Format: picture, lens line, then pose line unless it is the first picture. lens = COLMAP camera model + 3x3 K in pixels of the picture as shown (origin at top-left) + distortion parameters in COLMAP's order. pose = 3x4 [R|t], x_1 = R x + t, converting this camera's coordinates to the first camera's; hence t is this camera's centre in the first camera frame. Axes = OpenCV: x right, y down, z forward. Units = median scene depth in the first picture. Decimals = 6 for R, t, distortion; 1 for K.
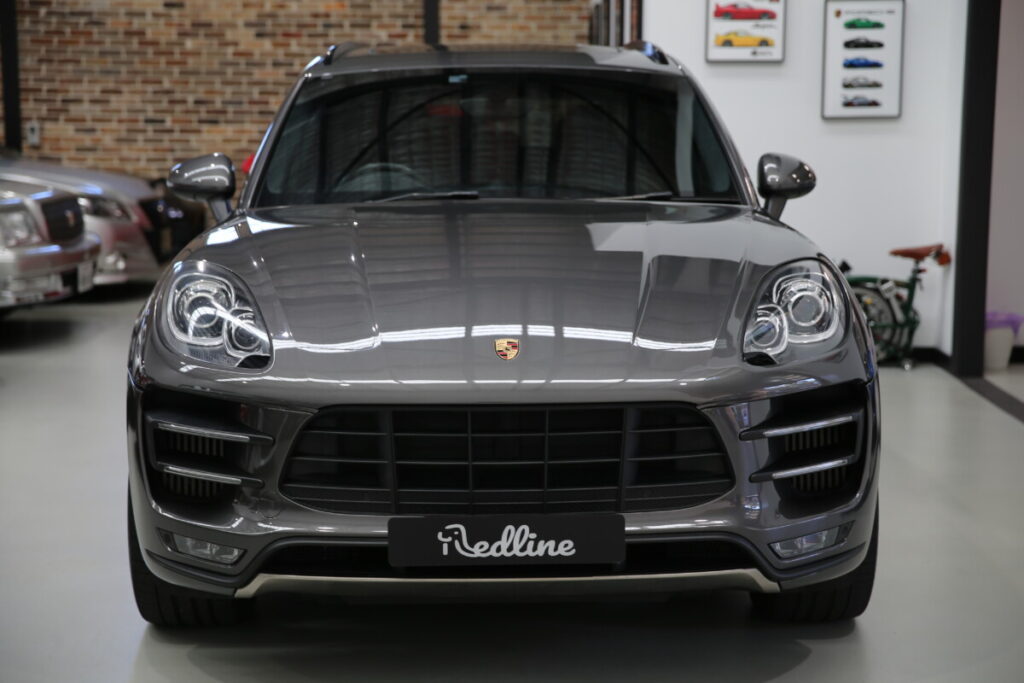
lens RADIAL K [[1769.4, 0, 511.7], [0, 1769.4, 341.8], [0, 0, 1]] dist [0.214156, 0.000000]
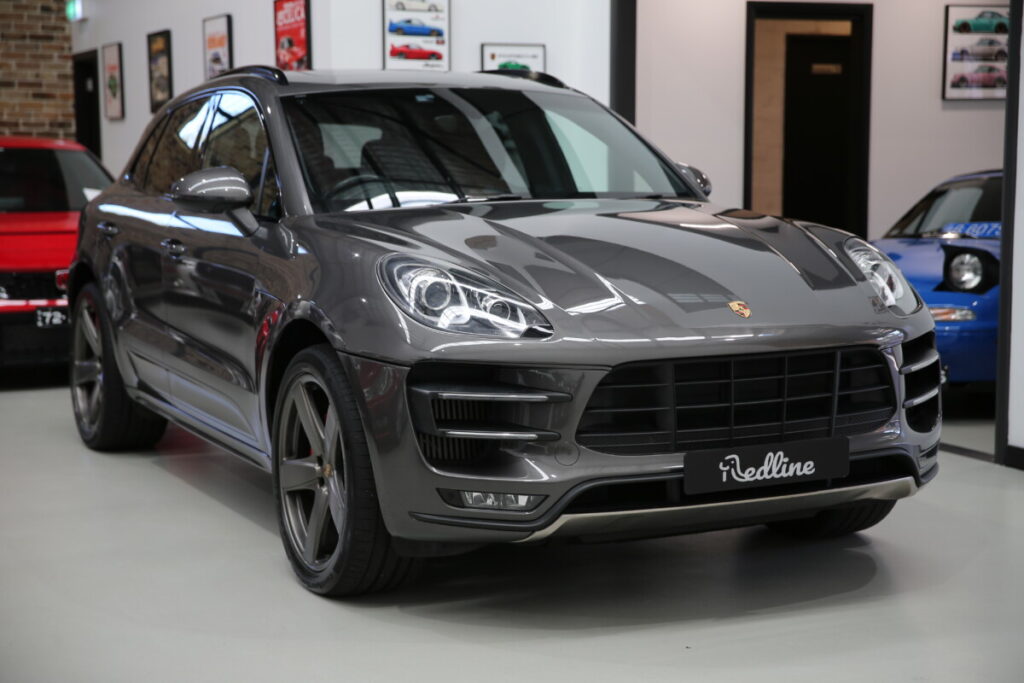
lens RADIAL K [[1769.4, 0, 514.2], [0, 1769.4, 341.9], [0, 0, 1]] dist [0.214156, 0.000000]
pose [[0.902028, -0.051001, 0.428653, -0.668764], [0.064647, 0.997758, -0.017326, 0.037830], [-0.426809, 0.043340, 0.903303, -0.022056]]
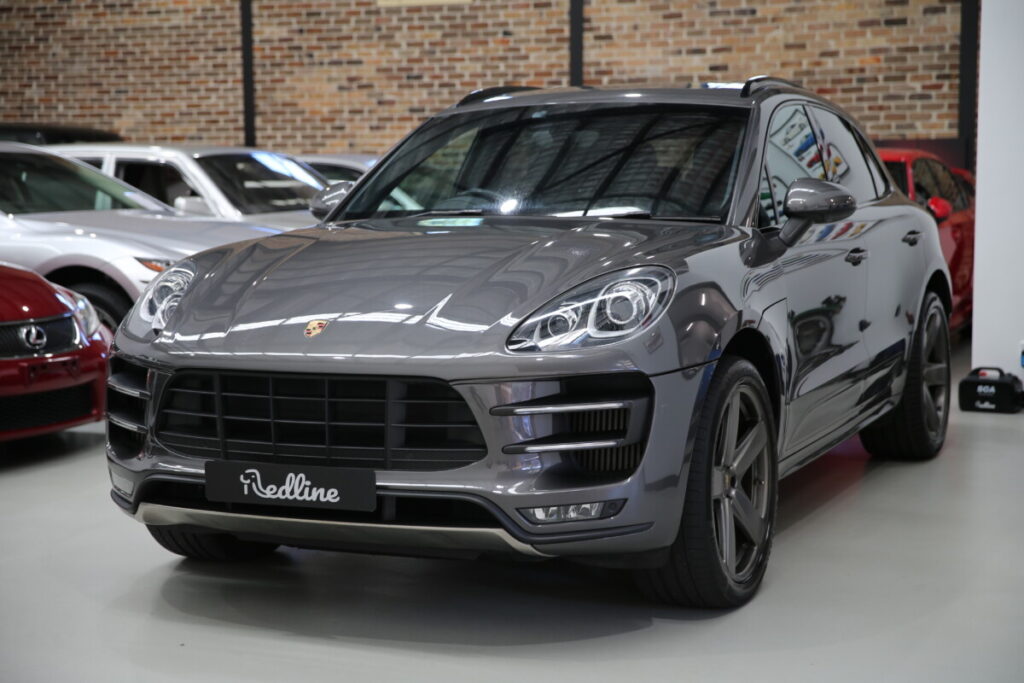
lens RADIAL K [[1769.4, 0, 512.7], [0, 1769.4, 341.1], [0, 0, 1]] dist [0.214156, 0.000000]
pose [[0.901094, 0.034459, -0.432253, 0.646216], [-0.050898, 0.998352, -0.026517, 0.038386], [0.430627, 0.045896, 0.901362, -0.022921]]
